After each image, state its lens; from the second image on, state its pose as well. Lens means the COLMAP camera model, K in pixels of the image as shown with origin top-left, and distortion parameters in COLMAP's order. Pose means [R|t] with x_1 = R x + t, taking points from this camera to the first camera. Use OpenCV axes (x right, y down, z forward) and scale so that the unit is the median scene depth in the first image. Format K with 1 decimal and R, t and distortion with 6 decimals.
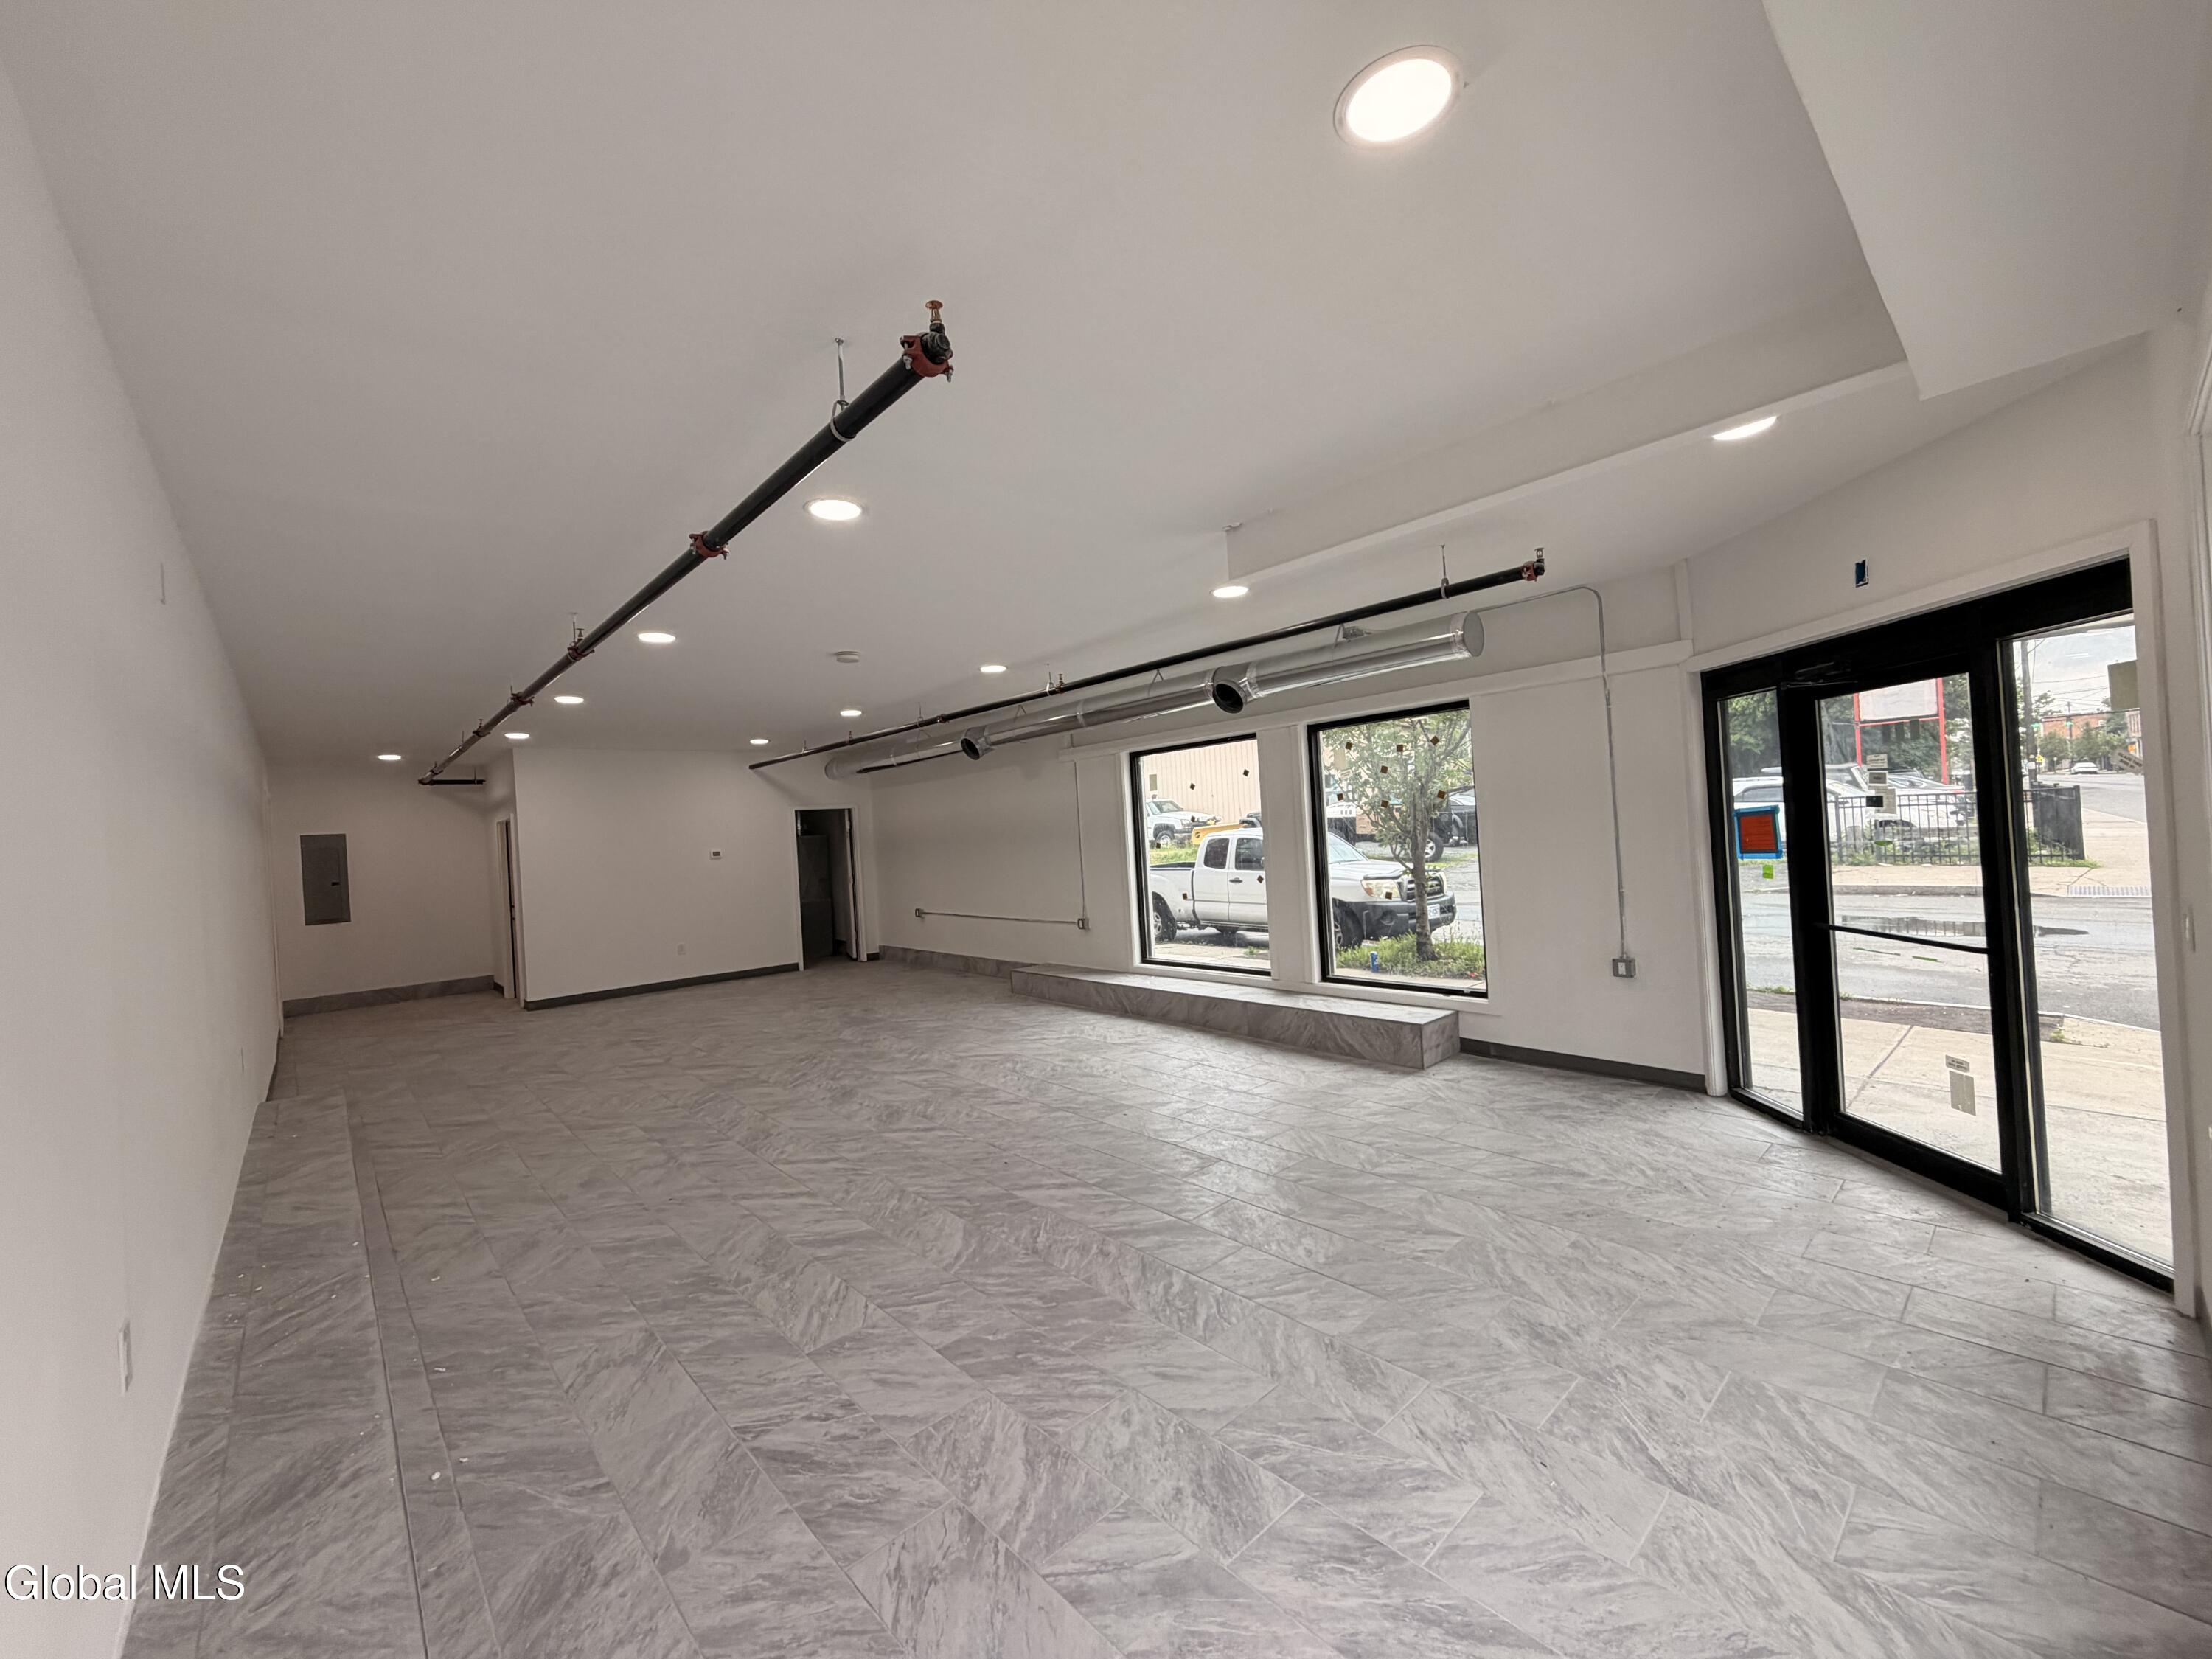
lens RADIAL K [[877.0, 0, 1088.8], [0, 877.0, 832.3], [0, 0, 1]] dist [0.001367, 0.000041]
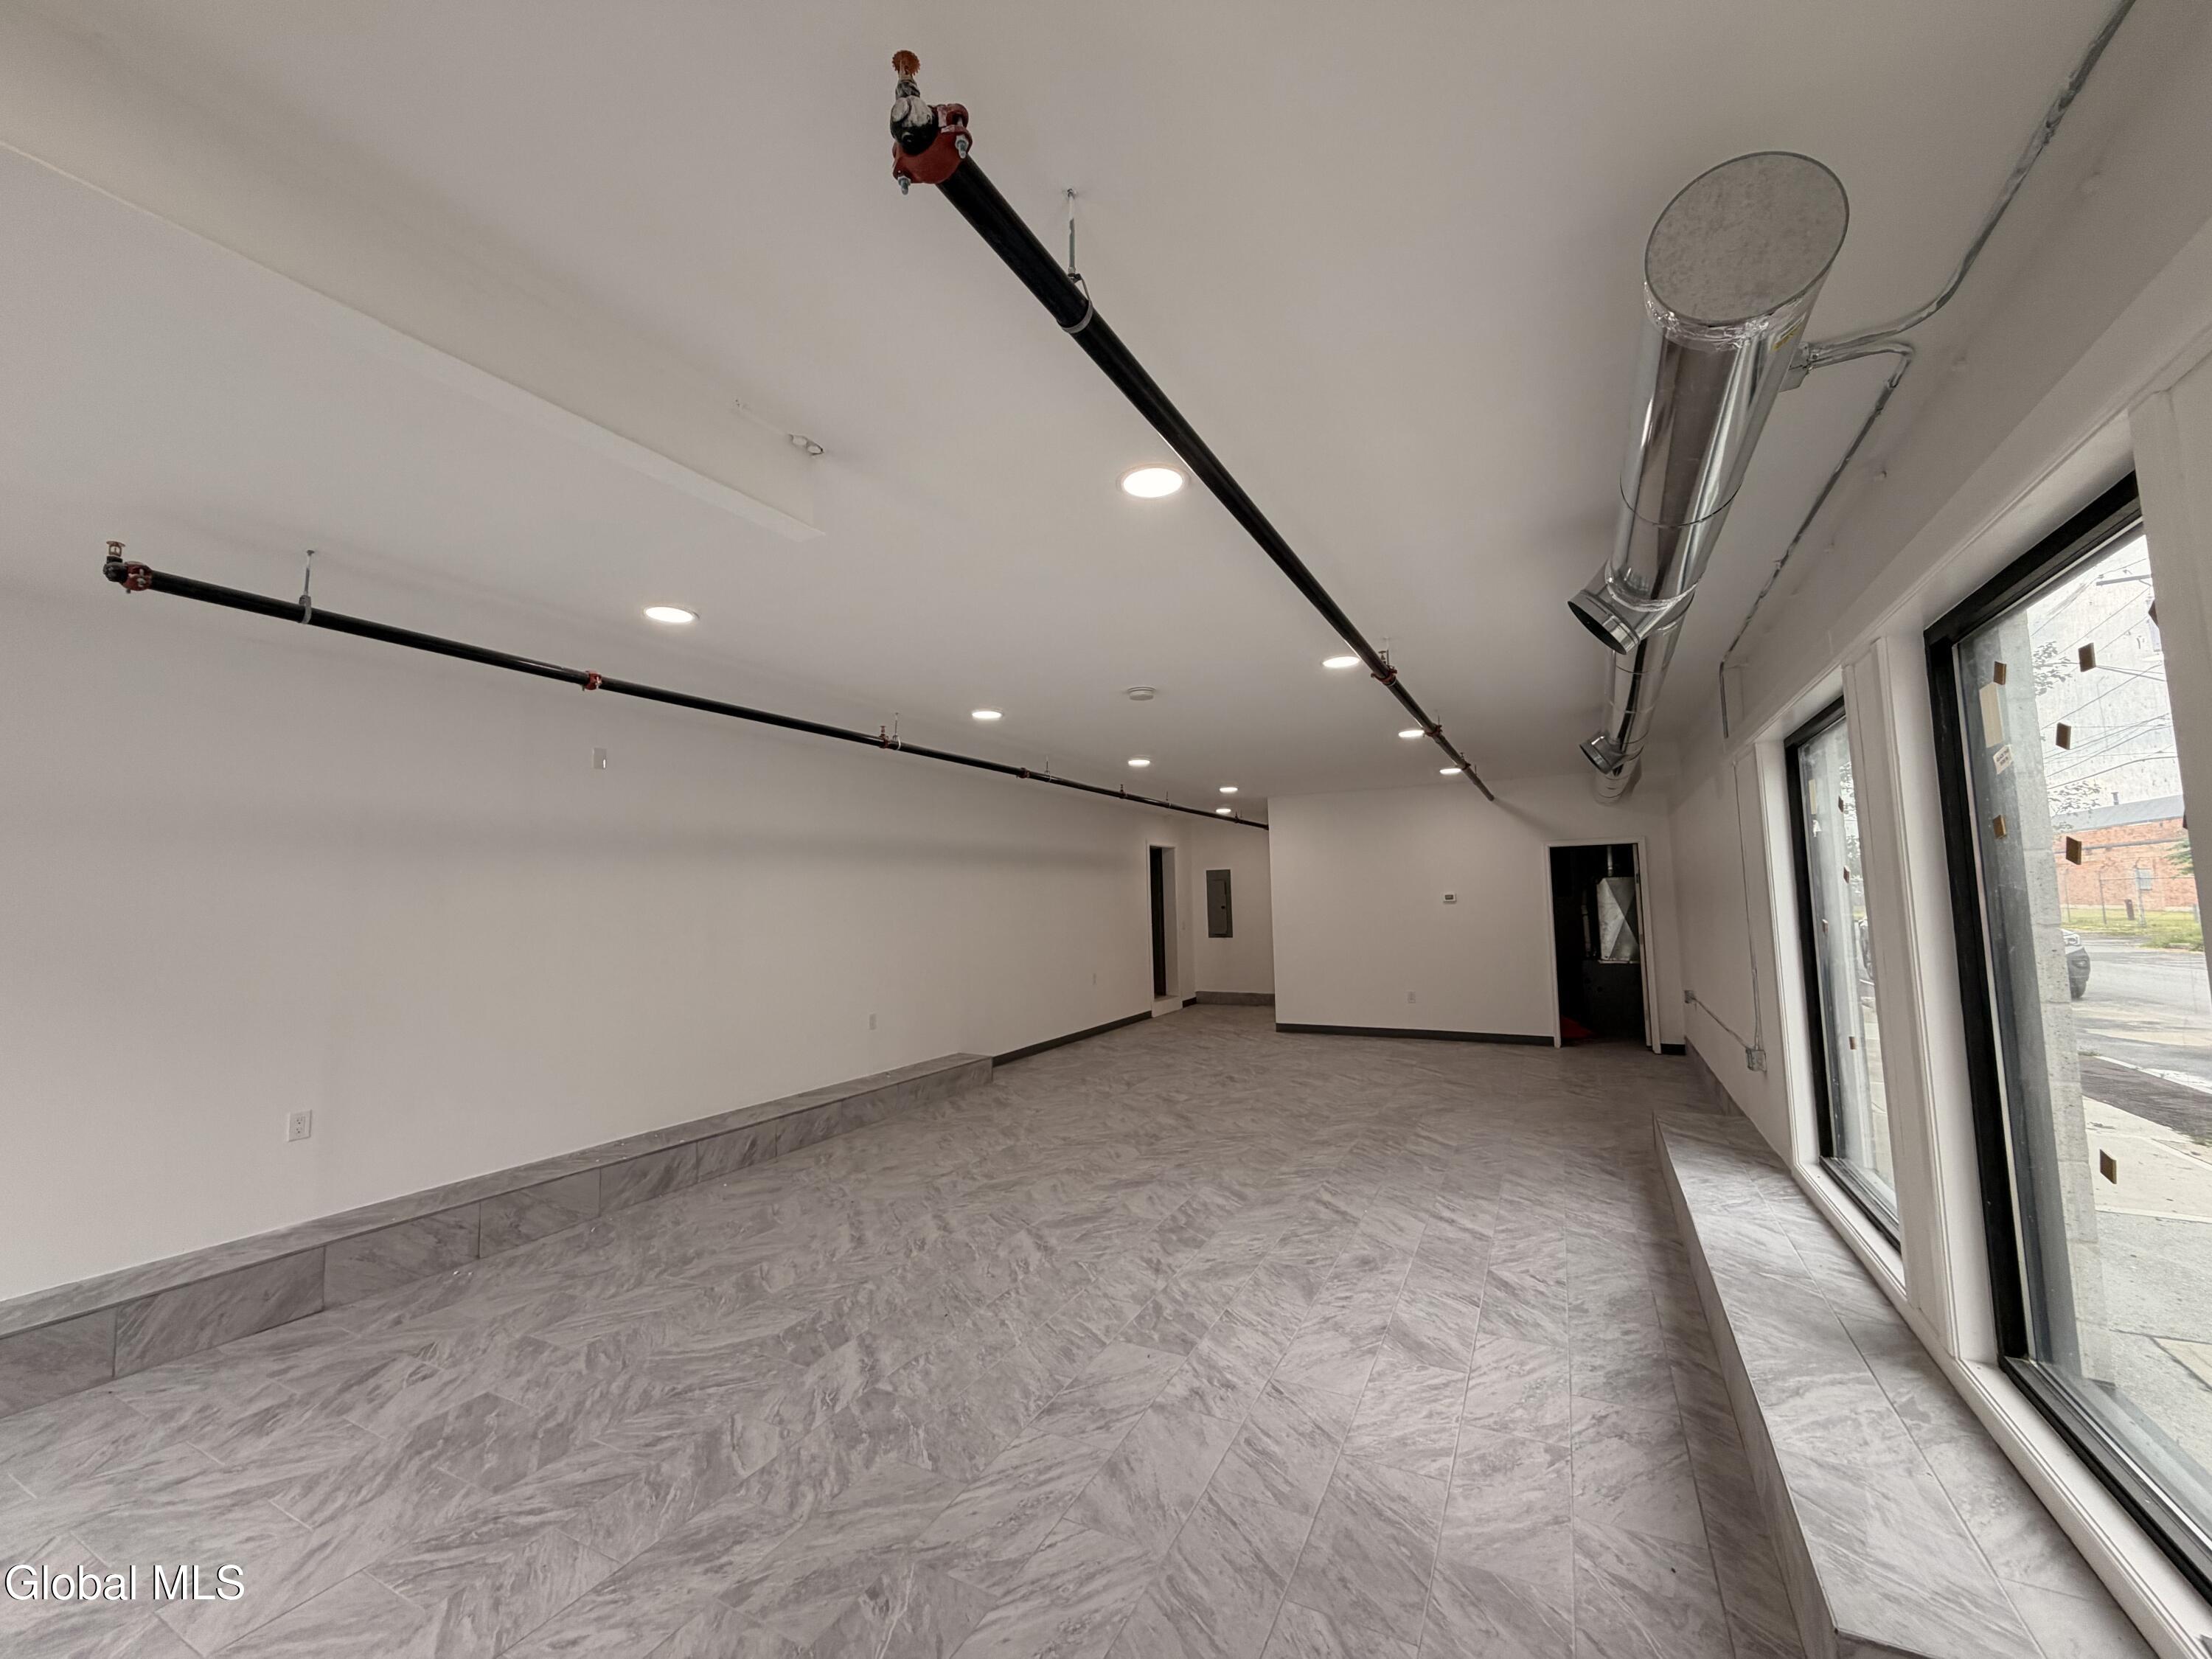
lens RADIAL K [[877.0, 0, 1110.1], [0, 877.0, 820.9], [0, 0, 1]] dist [0.001367, 0.000041]
pose [[0.352614, -0.038424, -0.934980, 0.755453], [0.001082, 0.999173, -0.040654, -0.044633], [0.935768, 0.013324, 0.352363, 0.884891]]
